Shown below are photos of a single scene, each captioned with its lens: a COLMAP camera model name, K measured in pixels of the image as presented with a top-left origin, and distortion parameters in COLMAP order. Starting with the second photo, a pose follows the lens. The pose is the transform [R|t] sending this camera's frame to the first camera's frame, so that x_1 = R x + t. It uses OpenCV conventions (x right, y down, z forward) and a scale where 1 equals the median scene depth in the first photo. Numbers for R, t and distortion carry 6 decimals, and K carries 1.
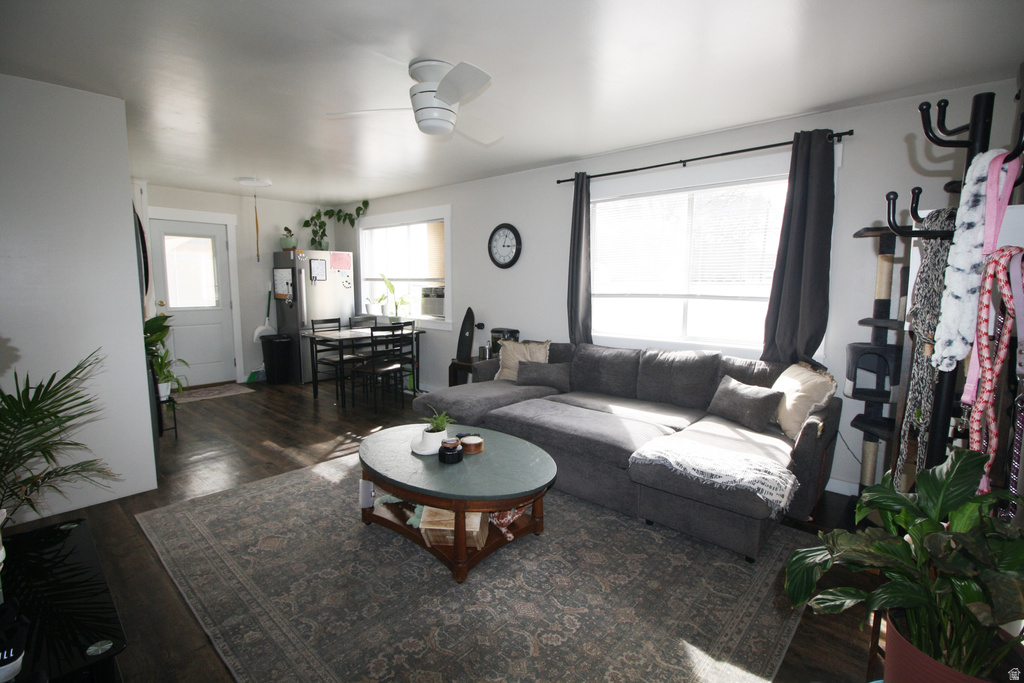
lens RADIAL K [[476.2, 0, 514.4], [0, 476.2, 337.8], [0, 0, 1]] dist [-0.000595, -0.012511]
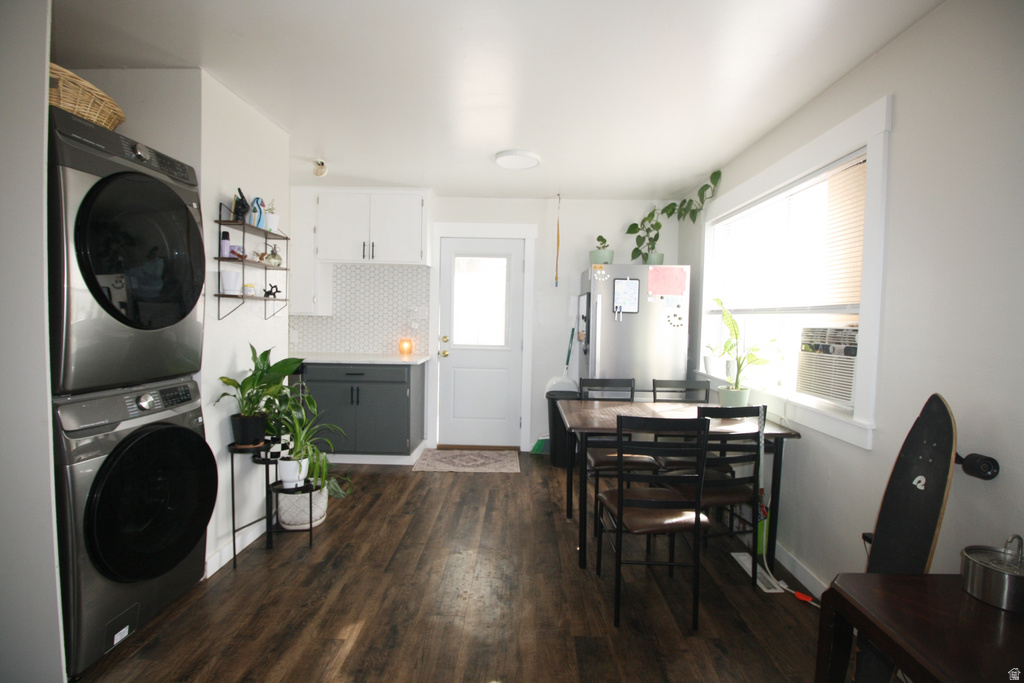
lens RADIAL K [[476.2, 0, 514.4], [0, 476.2, 337.8], [0, 0, 1]] dist [-0.000595, -0.012511]
pose [[0.644336, 0.039857, -0.763703, -0.034777], [-0.105789, 0.993685, -0.037395, -0.052998], [0.757390, 0.104886, 0.644484, 0.527253]]
